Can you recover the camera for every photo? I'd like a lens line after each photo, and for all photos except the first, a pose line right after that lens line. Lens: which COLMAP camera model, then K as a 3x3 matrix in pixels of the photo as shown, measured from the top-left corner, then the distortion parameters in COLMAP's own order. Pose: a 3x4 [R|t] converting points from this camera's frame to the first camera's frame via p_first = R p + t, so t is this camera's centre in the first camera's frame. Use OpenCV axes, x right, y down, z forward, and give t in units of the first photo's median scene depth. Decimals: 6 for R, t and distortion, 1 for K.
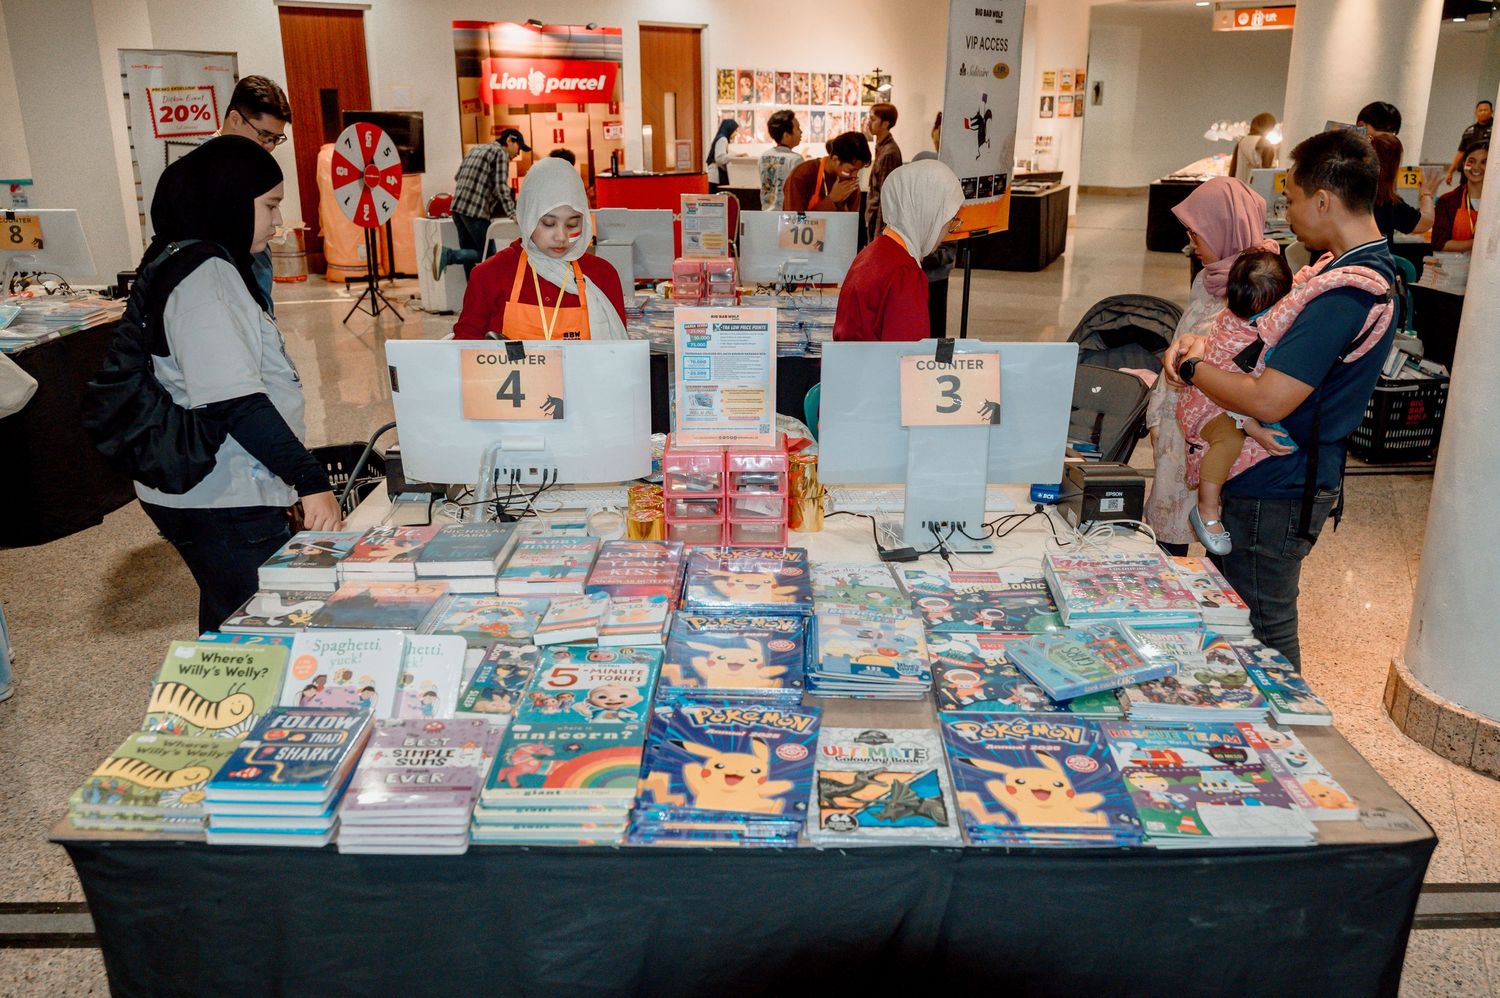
lens RADIAL K [[1230.6, 0, 750.0], [0, 1230.6, 499.0], [0, 0, 1]] dist [0.007005, -0.015083]
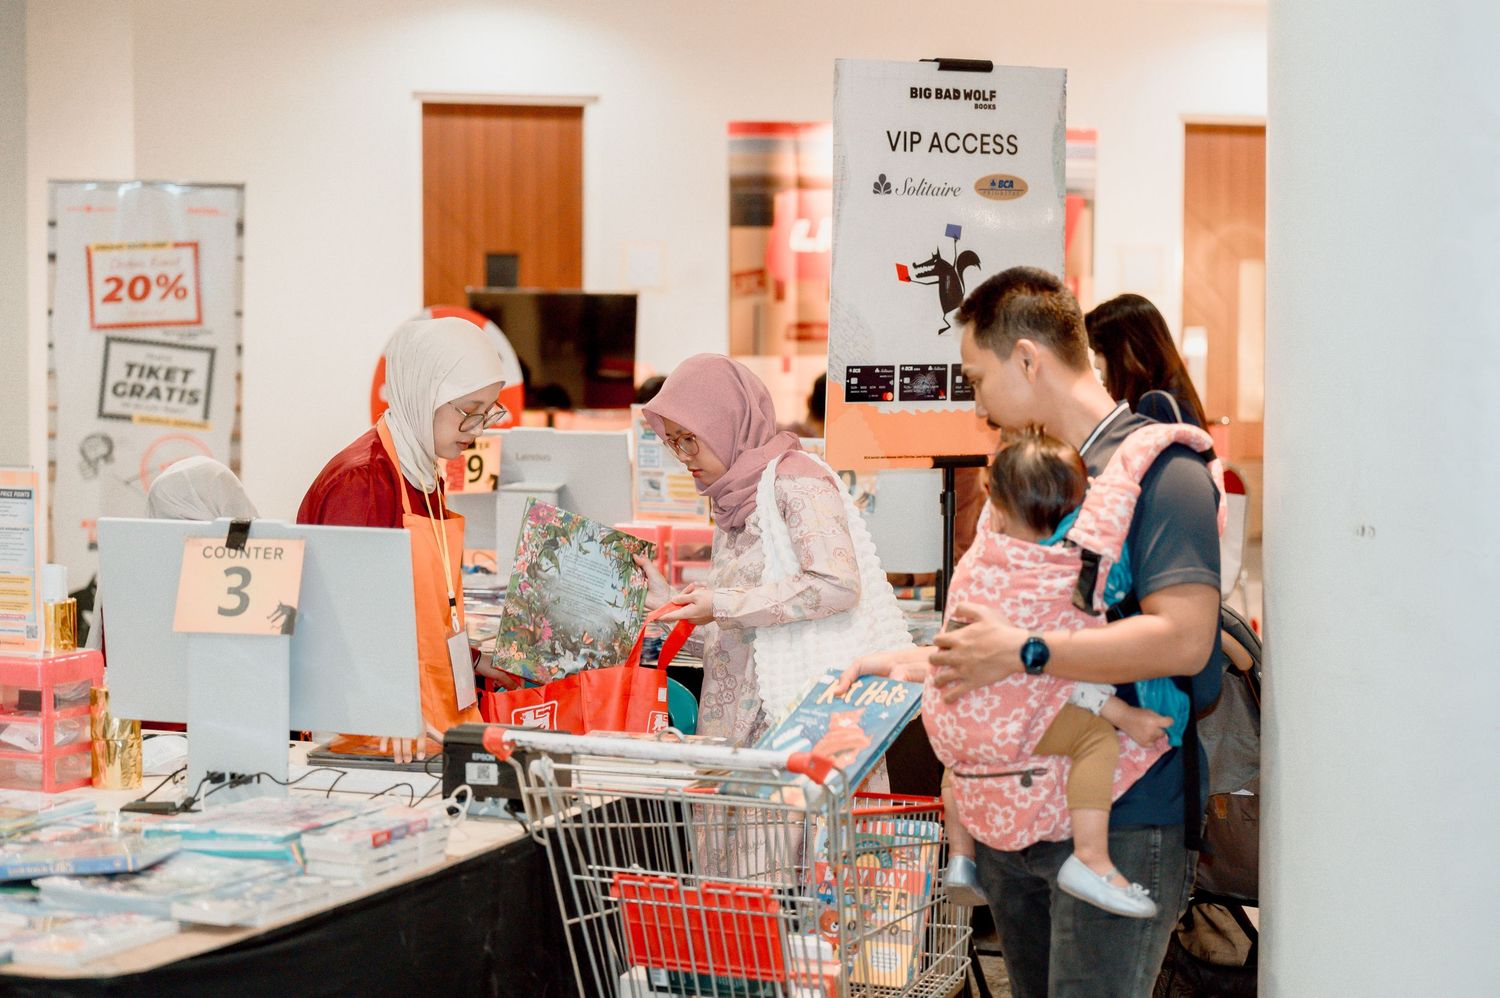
lens RADIAL K [[3297.9, 0, 750.0], [0, 3297.9, 499.0], [0, 0, 1]] dist [-0.036924, 0.366850]
pose [[0.921140, 0.024620, -0.388452, 0.374119], [-0.121899, 0.966040, -0.227833, 0.084210], [0.369651, 0.257218, 0.892859, -0.202326]]
